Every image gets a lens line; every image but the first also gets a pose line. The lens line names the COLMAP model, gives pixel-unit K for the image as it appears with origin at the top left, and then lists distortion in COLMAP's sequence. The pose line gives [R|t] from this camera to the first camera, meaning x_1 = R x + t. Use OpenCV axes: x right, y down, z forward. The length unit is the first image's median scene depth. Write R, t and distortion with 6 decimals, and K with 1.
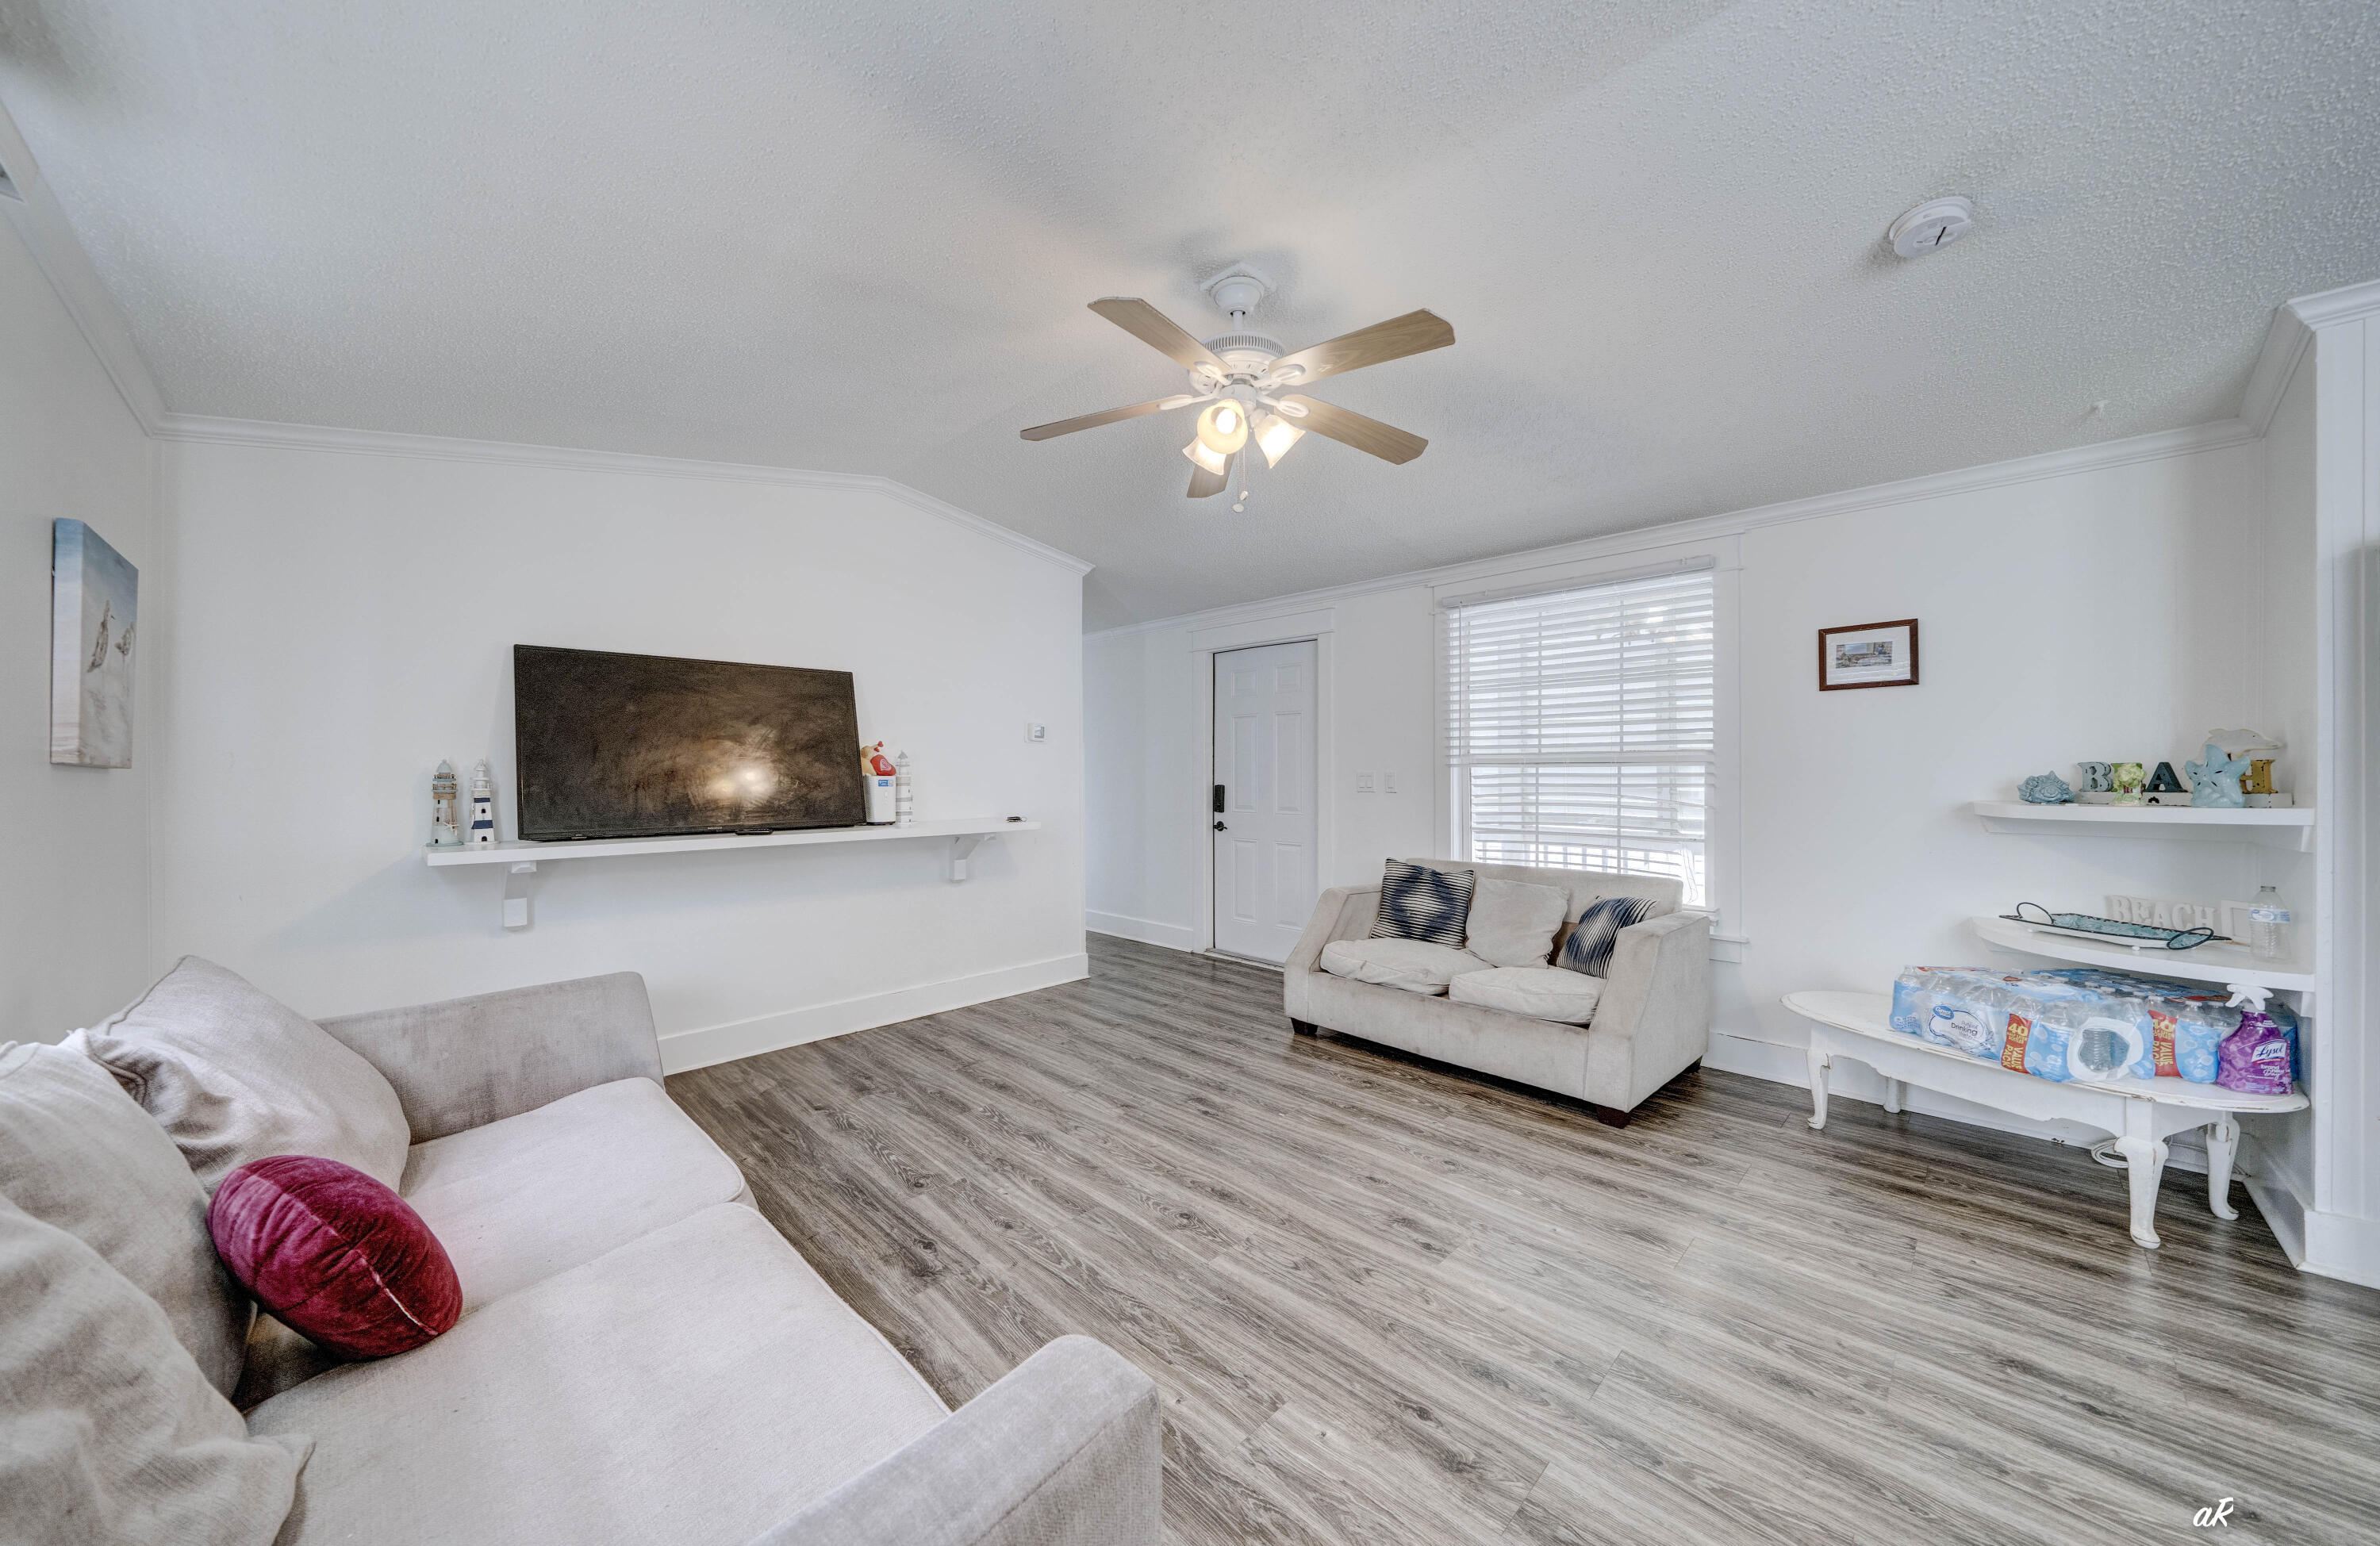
lens RADIAL K [[812.7, 0, 1190.0], [0, 812.7, 773.0], [0, 0, 1]] dist [-0.000506, -0.000044]
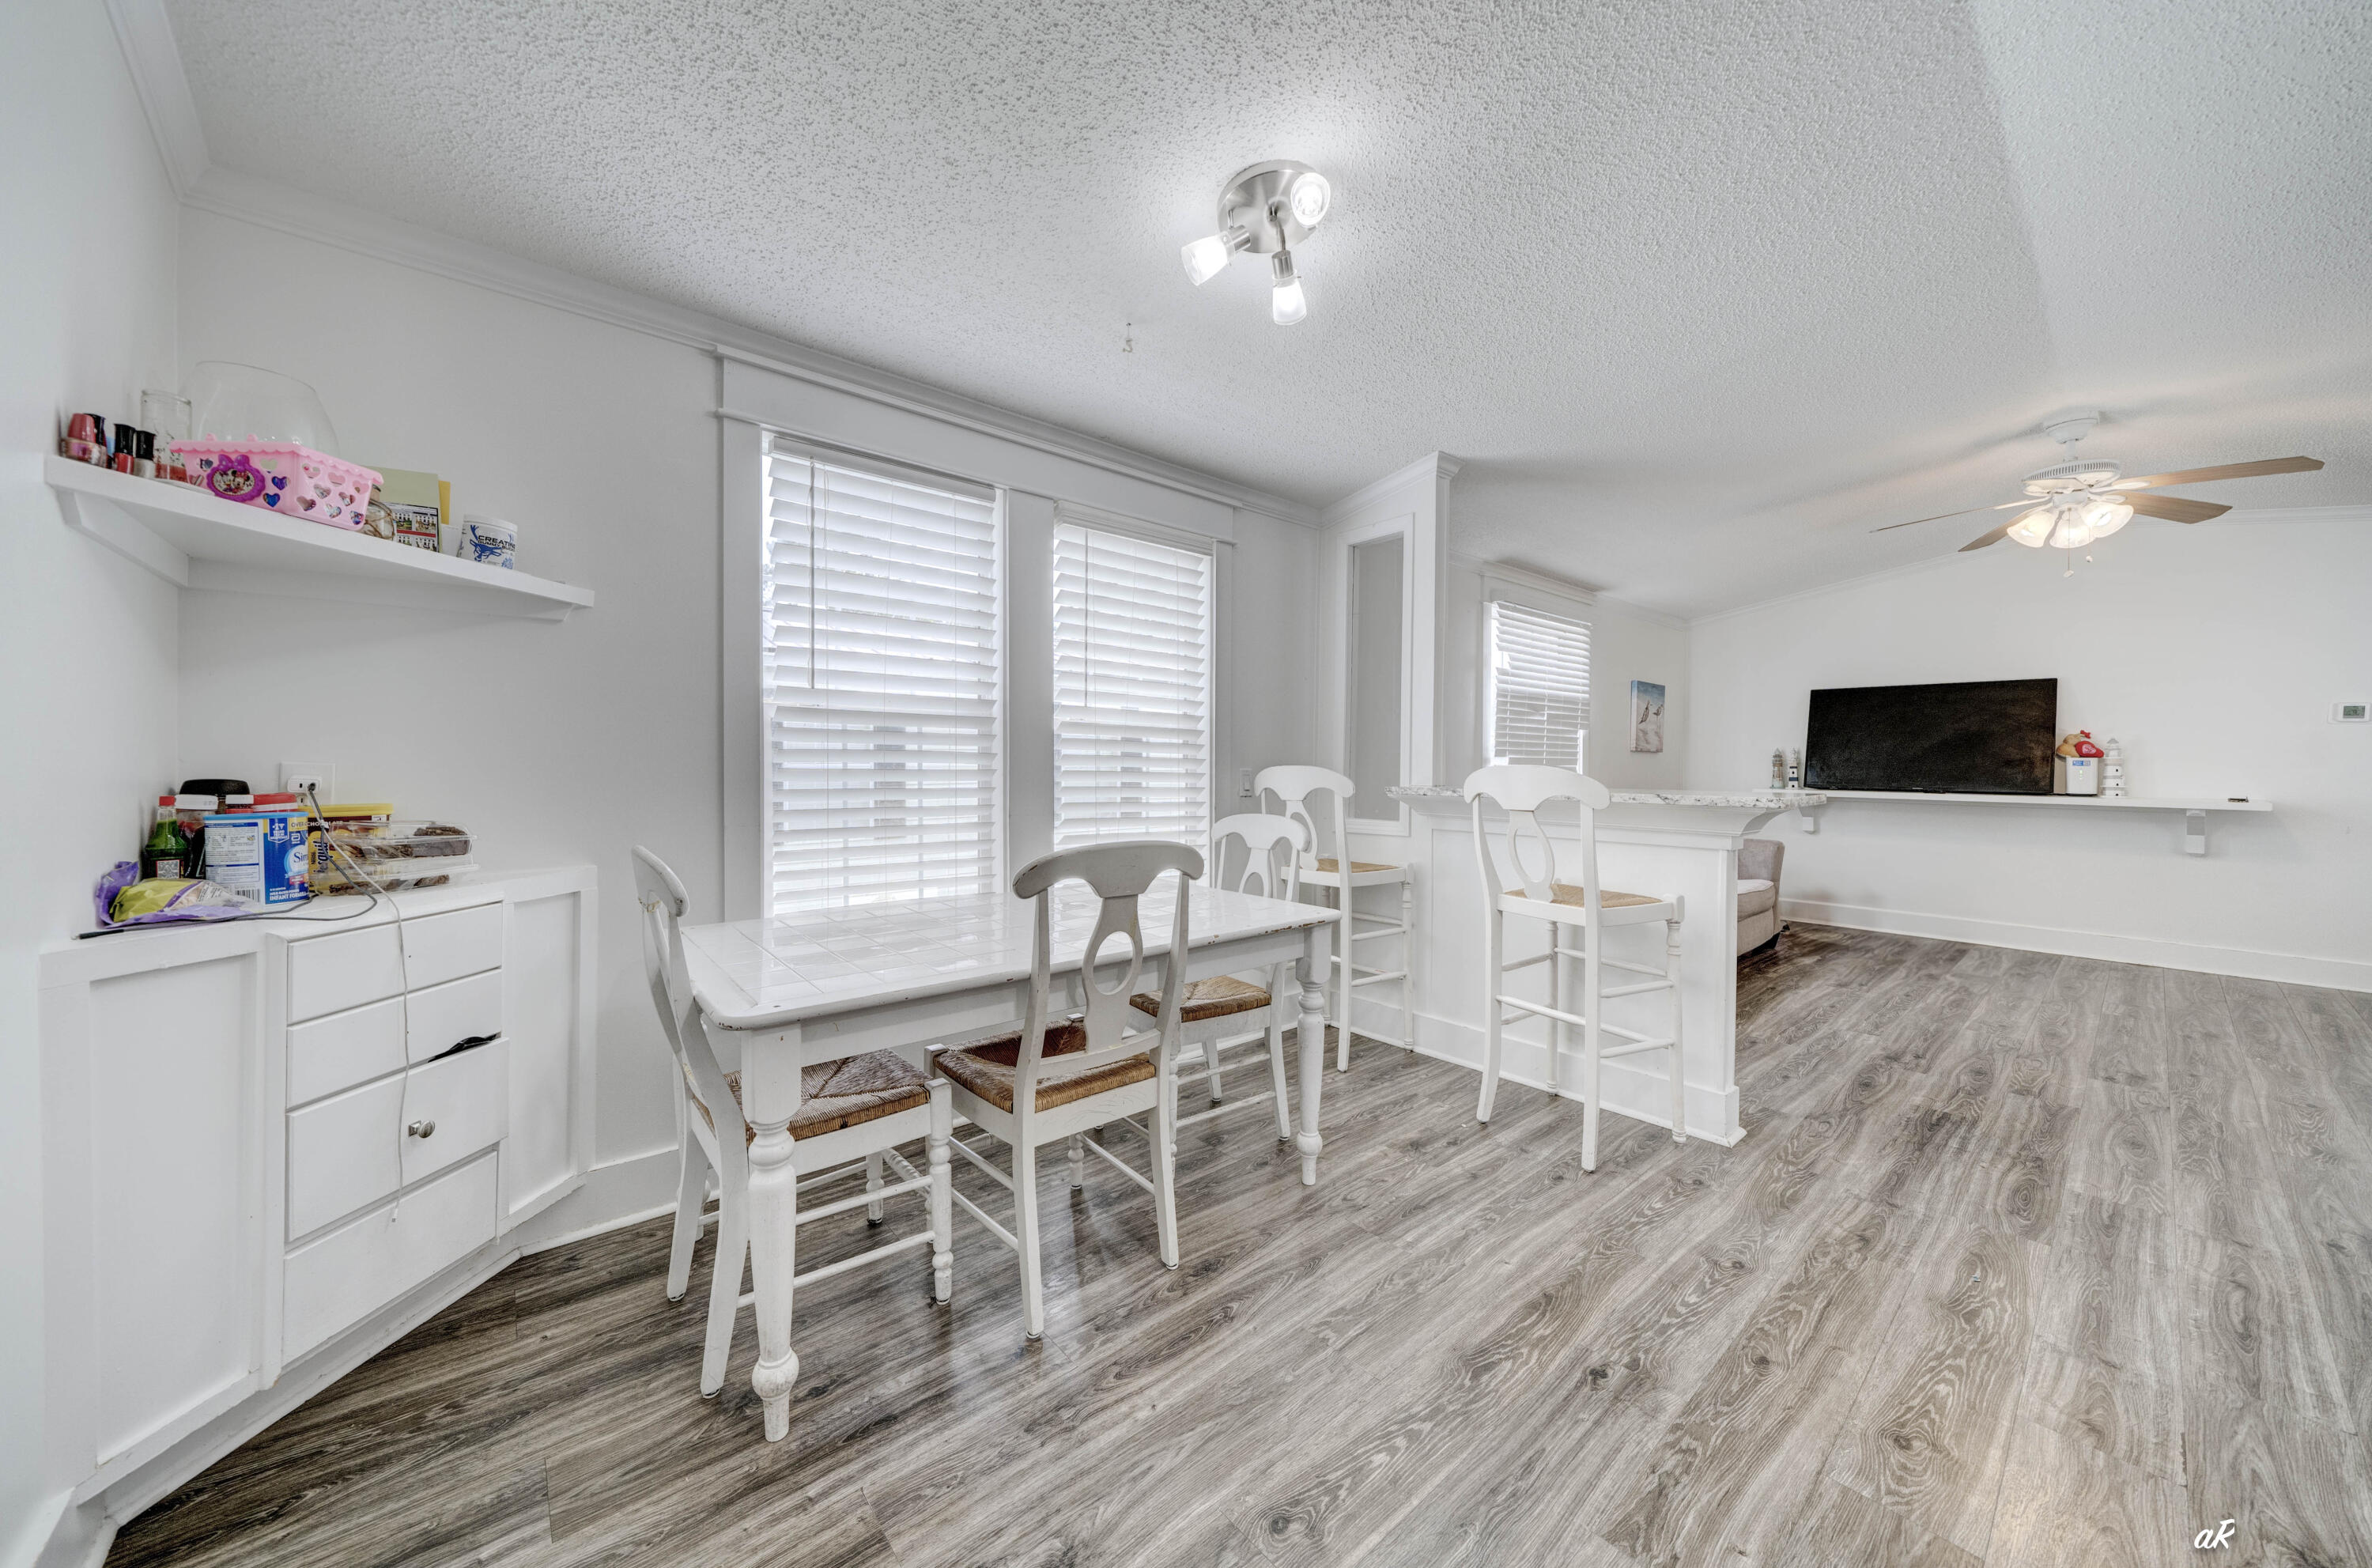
lens RADIAL K [[866.4, 0, 1187.1], [0, 866.4, 743.9], [0, 0, 1]] dist [0.017223, -0.000154]
pose [[-0.055143, -0.010164, -0.998427, 1.646543], [-0.003900, 0.999943, -0.009964, 0.001840], [0.998471, 0.003344, -0.055180, -0.475958]]
